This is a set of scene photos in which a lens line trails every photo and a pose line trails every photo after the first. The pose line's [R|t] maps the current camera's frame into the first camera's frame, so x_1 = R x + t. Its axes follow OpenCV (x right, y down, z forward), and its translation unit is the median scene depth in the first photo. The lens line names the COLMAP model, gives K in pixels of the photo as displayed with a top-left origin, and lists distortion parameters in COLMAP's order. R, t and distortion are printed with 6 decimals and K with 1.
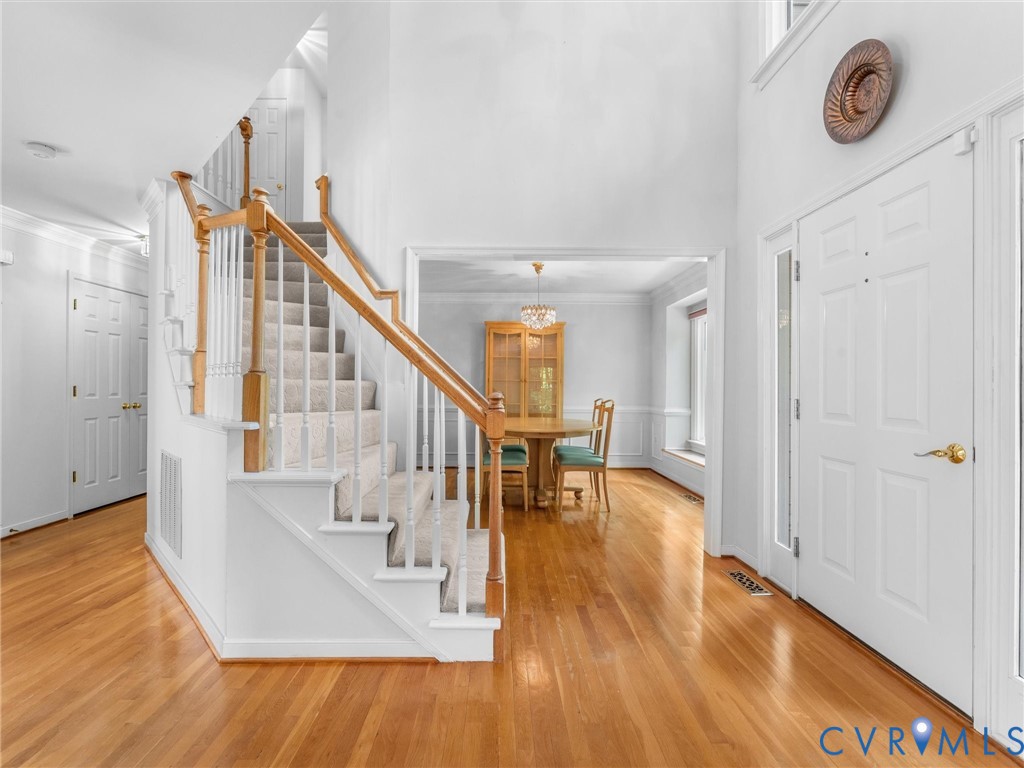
lens RADIAL K [[474.1, 0, 504.9], [0, 474.1, 385.2], [0, 0, 1]] dist [0.002389, -0.000715]
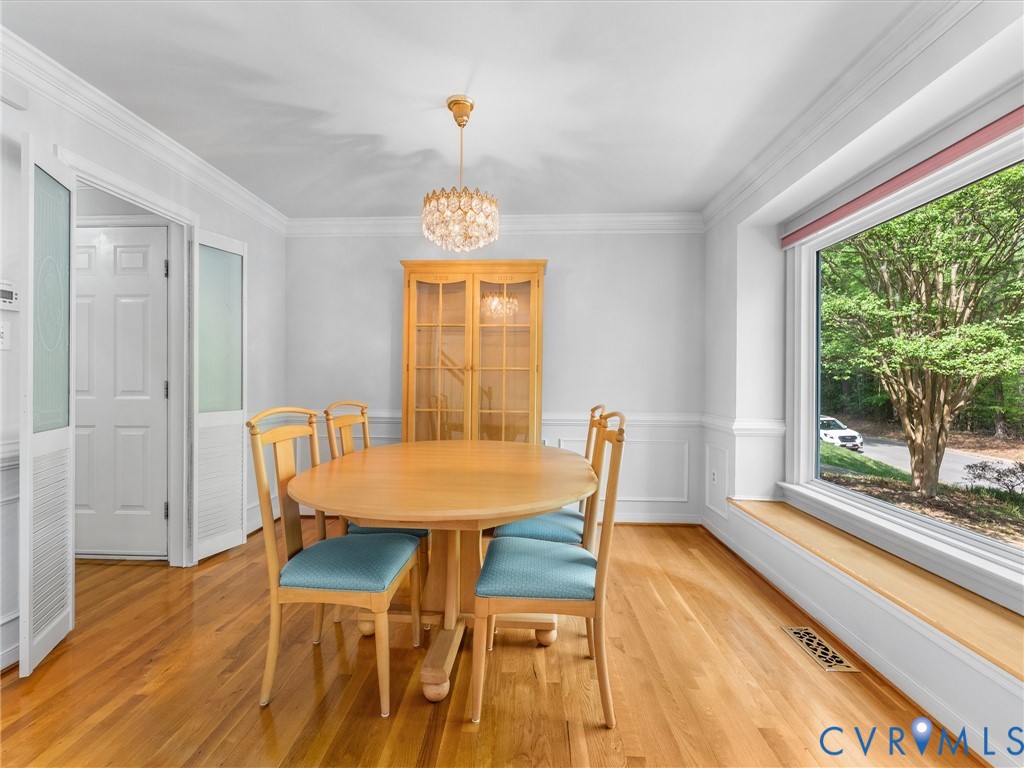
lens RADIAL K [[474.1, 0, 515.3], [0, 474.1, 388.6], [0, 0, 1]] dist [0.002389, -0.000715]
pose [[0.999536, 0.002189, -0.030374, 0.109327], [-0.001754, 0.999896, 0.014339, 0.006848], [0.030402, -0.014279, 0.999436, 0.454446]]
